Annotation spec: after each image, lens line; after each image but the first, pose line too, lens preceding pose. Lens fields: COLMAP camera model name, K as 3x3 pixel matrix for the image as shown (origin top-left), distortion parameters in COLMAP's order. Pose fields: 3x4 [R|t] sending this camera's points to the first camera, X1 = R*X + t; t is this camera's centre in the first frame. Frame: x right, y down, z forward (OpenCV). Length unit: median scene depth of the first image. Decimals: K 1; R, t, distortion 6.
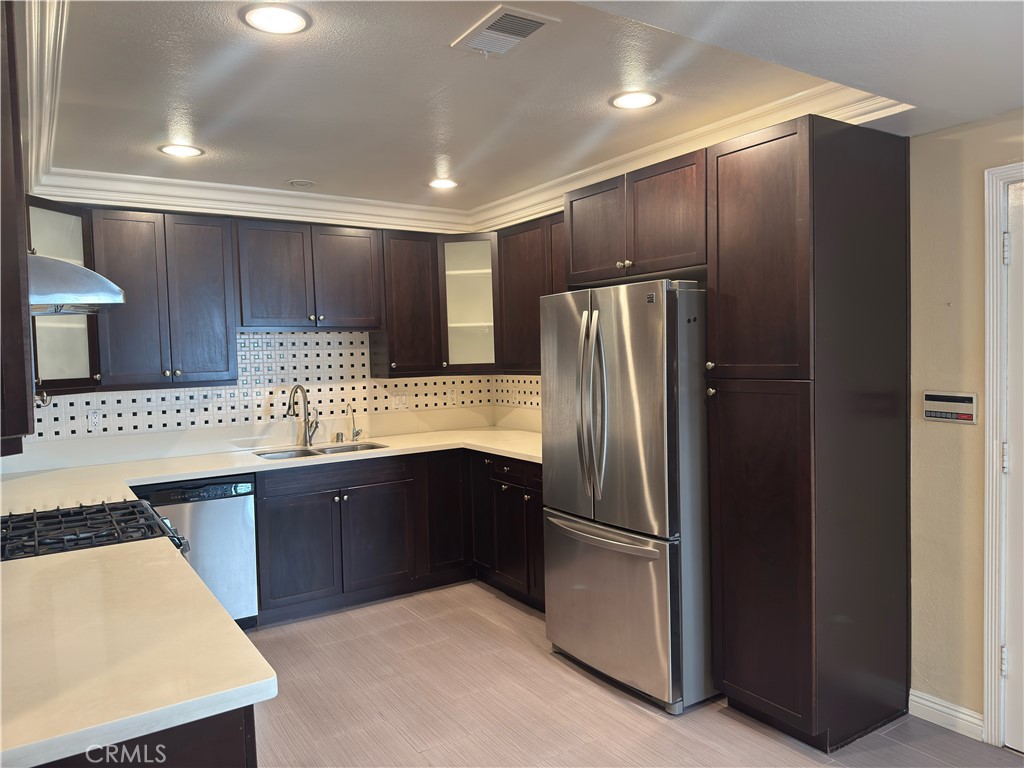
lens RADIAL K [[711.0, 0, 512.0], [0, 711.0, 384.0], [0, 0, 1]] dist [0.041828, -0.001191]
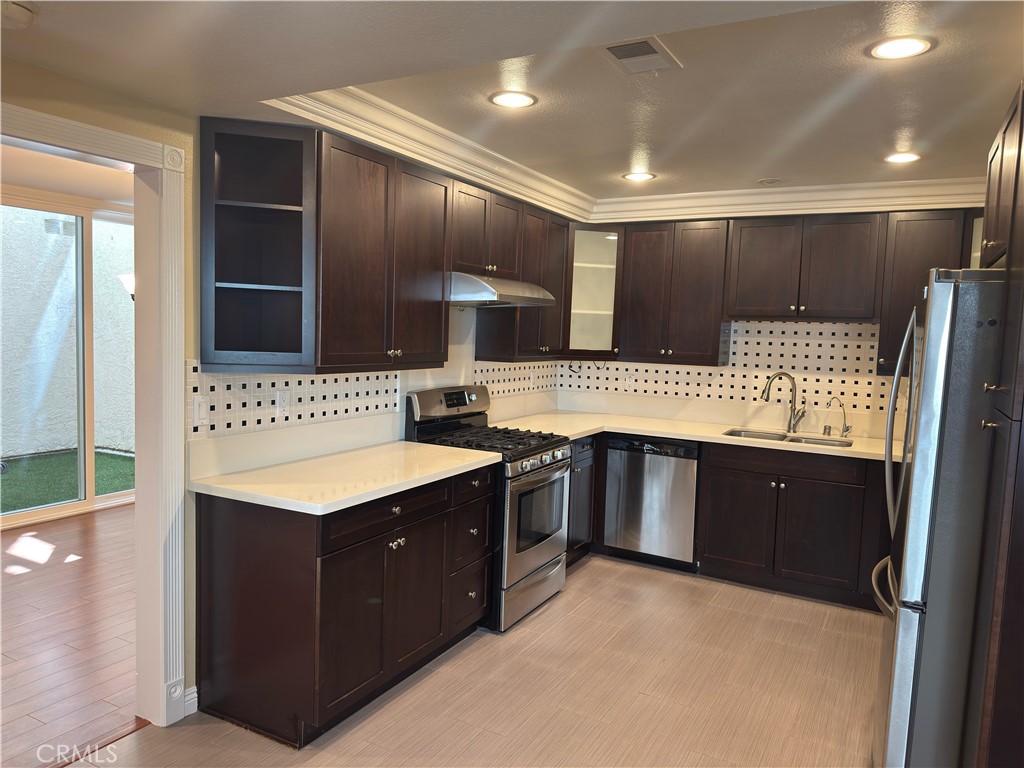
lens RADIAL K [[716.3, 0, 513.2], [0, 716.3, 395.4], [0, 0, 1]] dist [-0.002940, -0.004033]
pose [[0.460855, 0.122161, -0.879028, 0.445231], [-0.087717, 0.991901, 0.091859, -0.026794], [0.883130, 0.034772, 0.467838, 0.166269]]
